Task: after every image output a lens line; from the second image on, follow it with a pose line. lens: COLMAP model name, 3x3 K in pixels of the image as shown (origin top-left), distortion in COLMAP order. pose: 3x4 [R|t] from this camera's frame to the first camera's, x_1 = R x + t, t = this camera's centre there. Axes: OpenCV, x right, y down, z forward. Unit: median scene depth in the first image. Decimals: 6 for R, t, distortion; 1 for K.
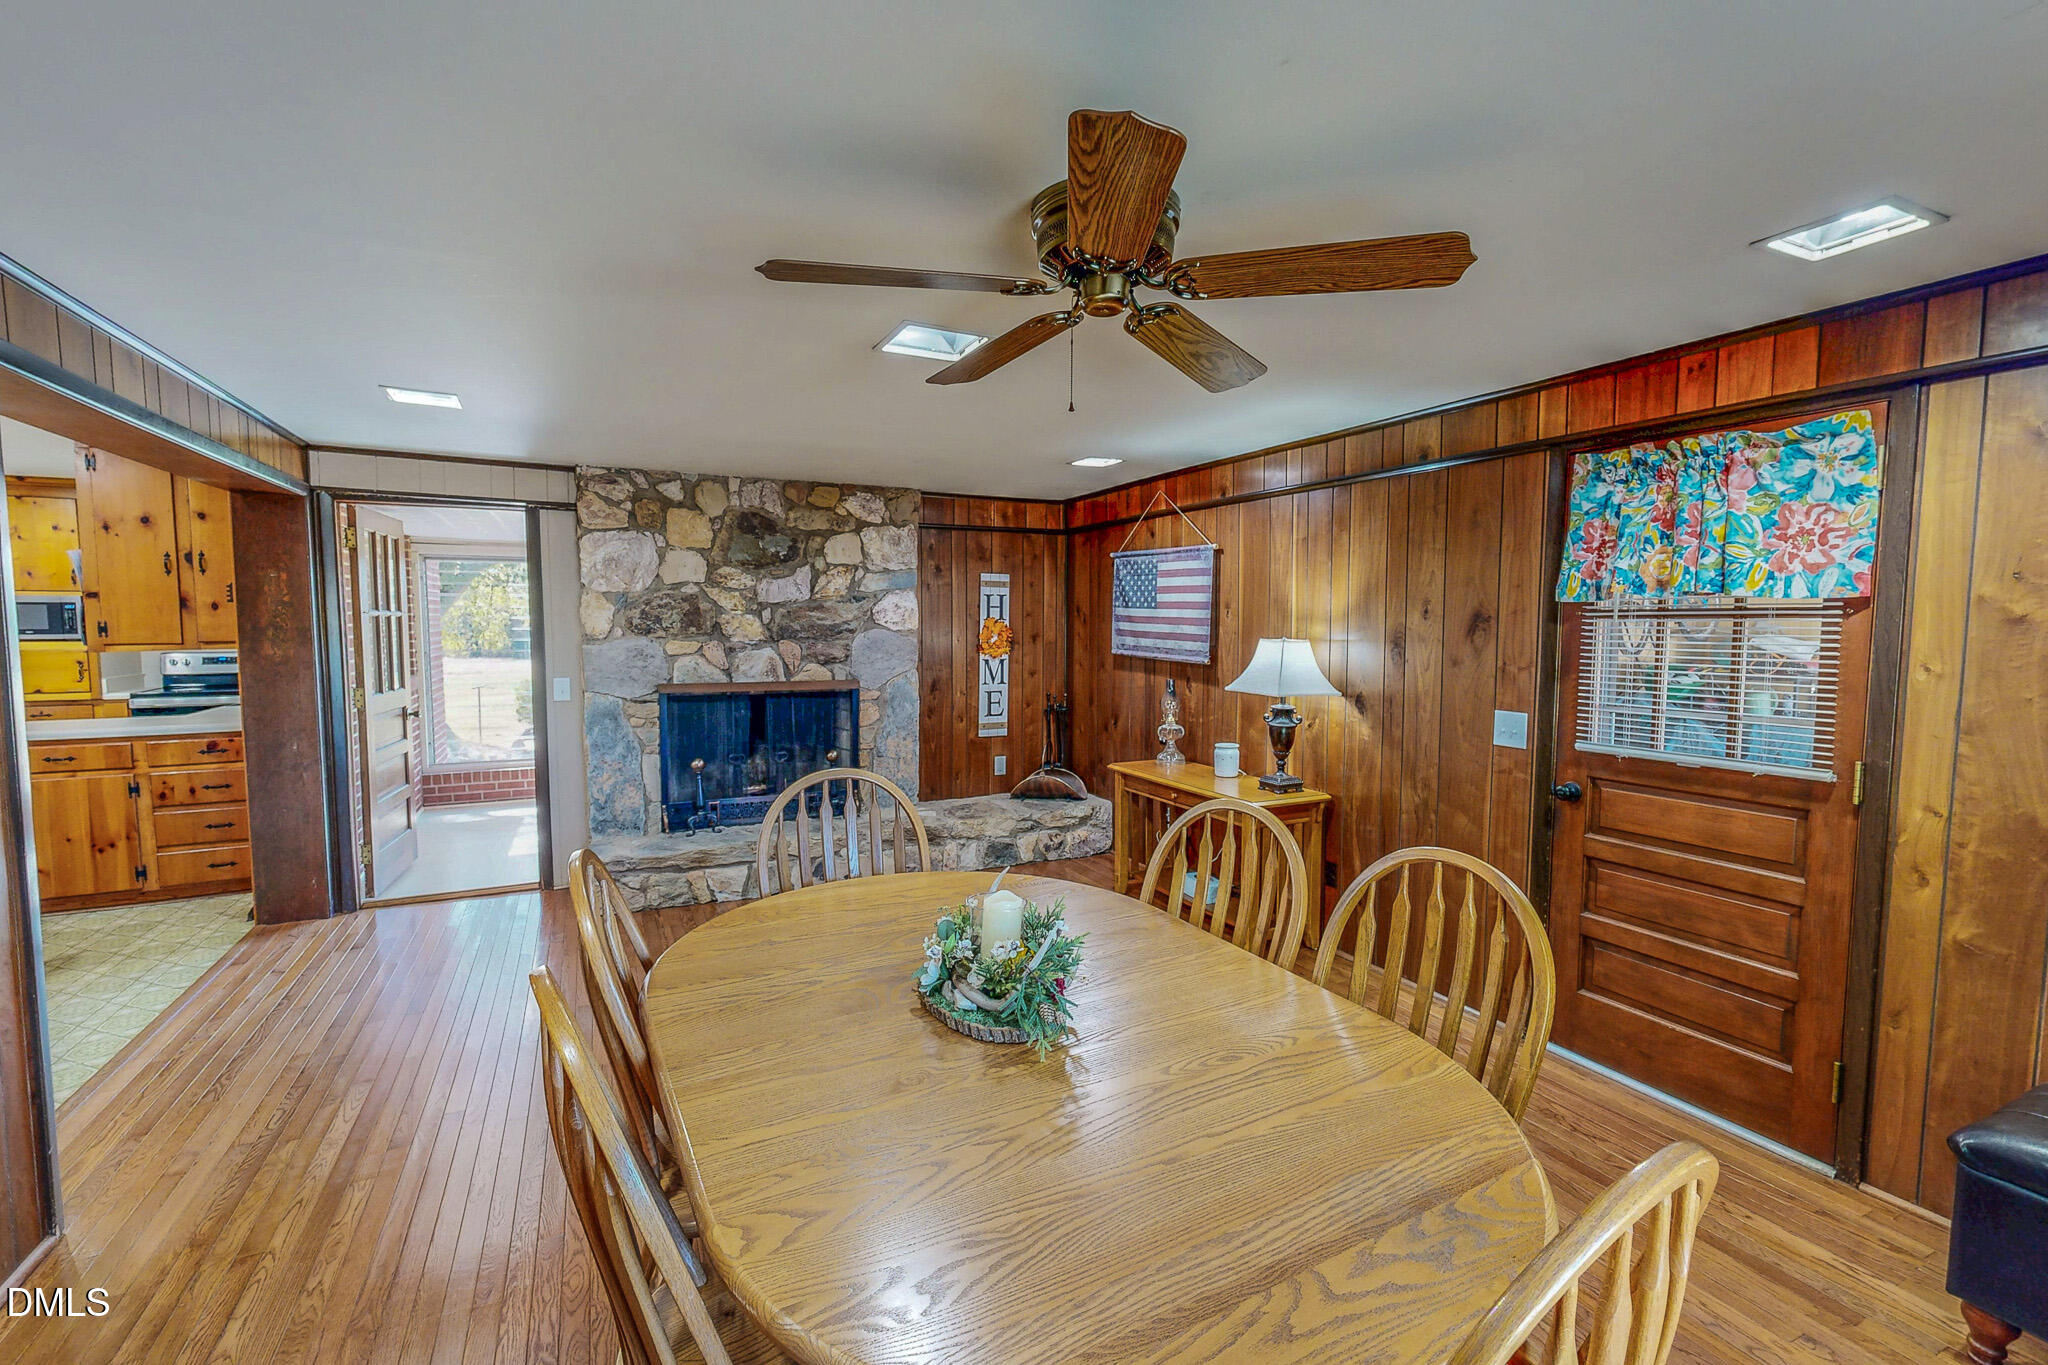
lens RADIAL K [[890.3, 0, 1026.5], [0, 890.3, 683.2], [0, 0, 1]] dist [-0.003386, 0.000362]
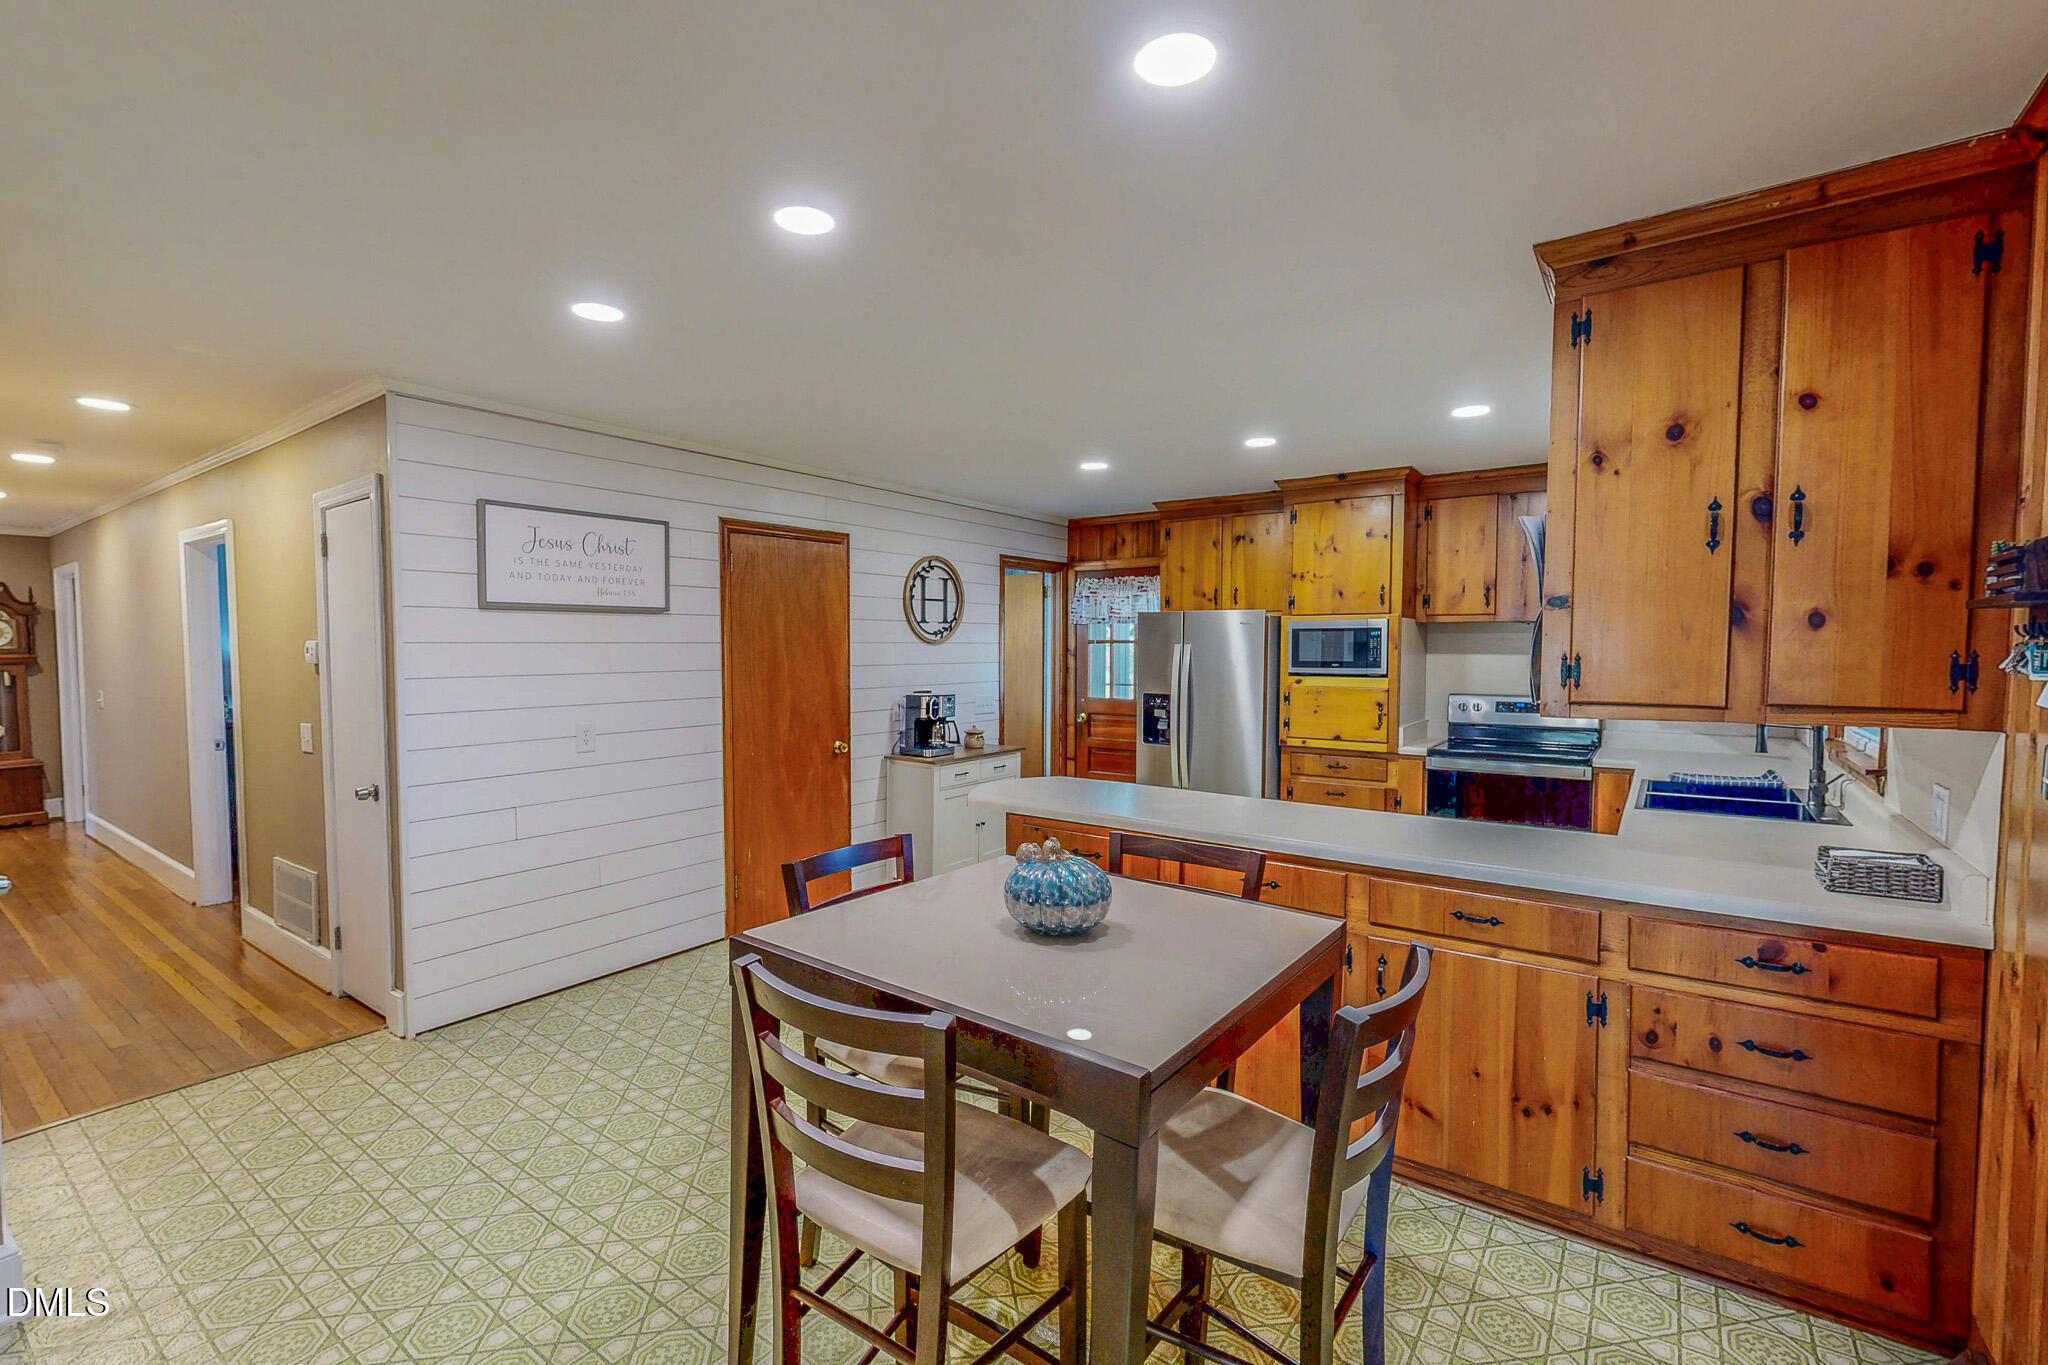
lens RADIAL K [[890.3, 0, 1022.2], [0, 890.3, 686.6], [0, 0, 1]] dist [-0.003386, 0.000362]
pose [[0.470008, 0.039467, -0.881779, -0.730715], [-0.065236, 0.997821, 0.009889, -0.036668], [0.880248, 0.052876, 0.471559, 0.491254]]
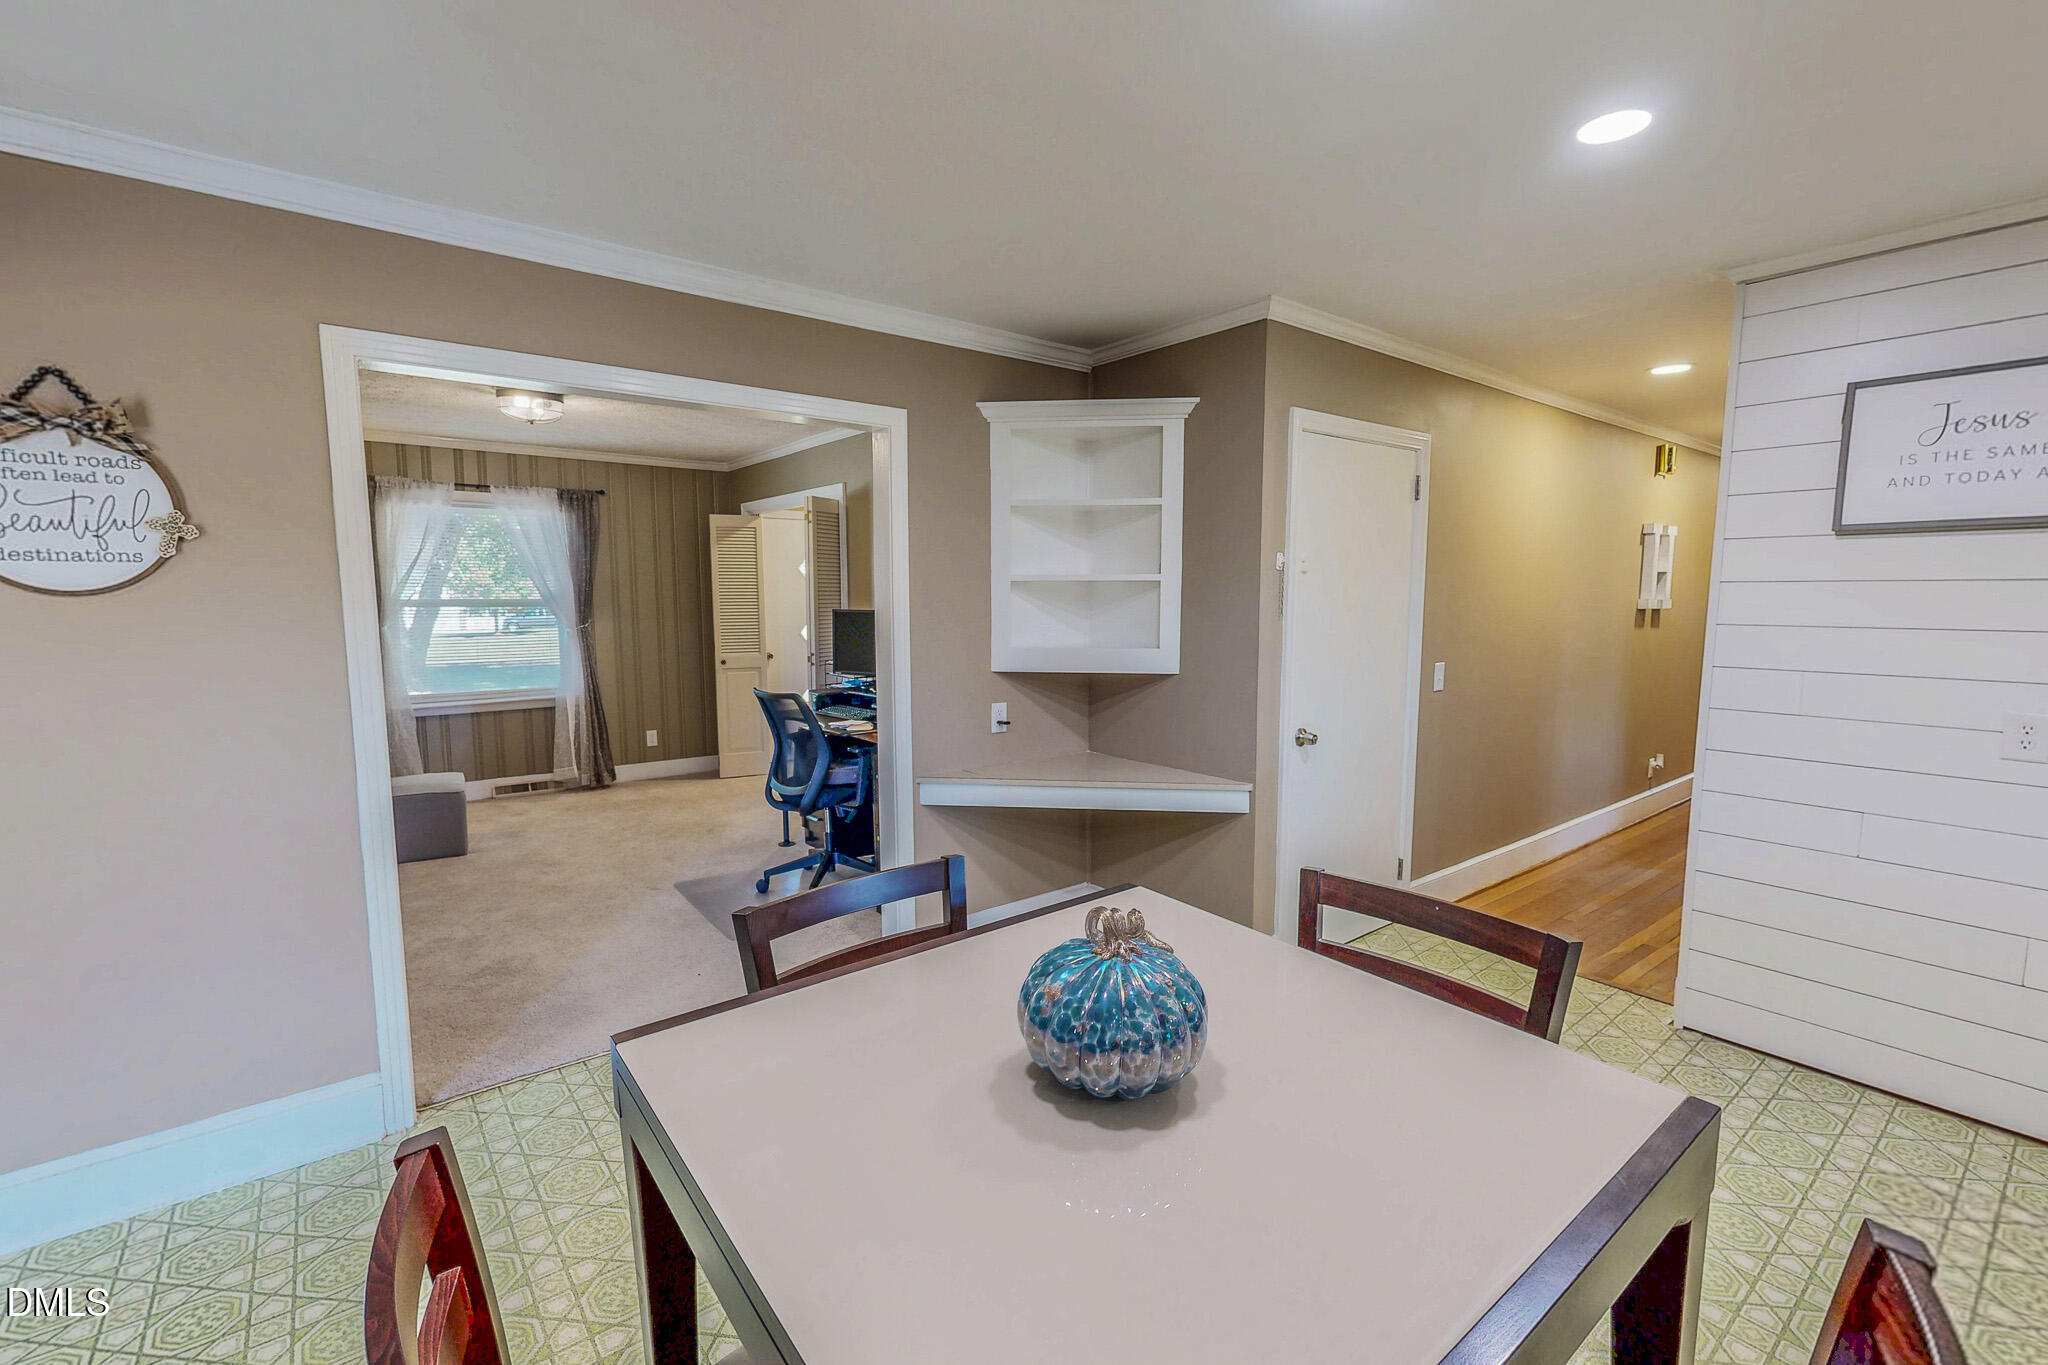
lens RADIAL K [[890.3, 0, 1023.3], [0, 890.3, 683.7], [0, 0, 1]] dist [-0.003386, 0.000362]
pose [[-0.978371, 0.020751, -0.205817, -1.155265], [-0.015738, 0.984605, 0.174083, -0.077505], [0.206260, 0.173556, -0.962982, 1.122369]]
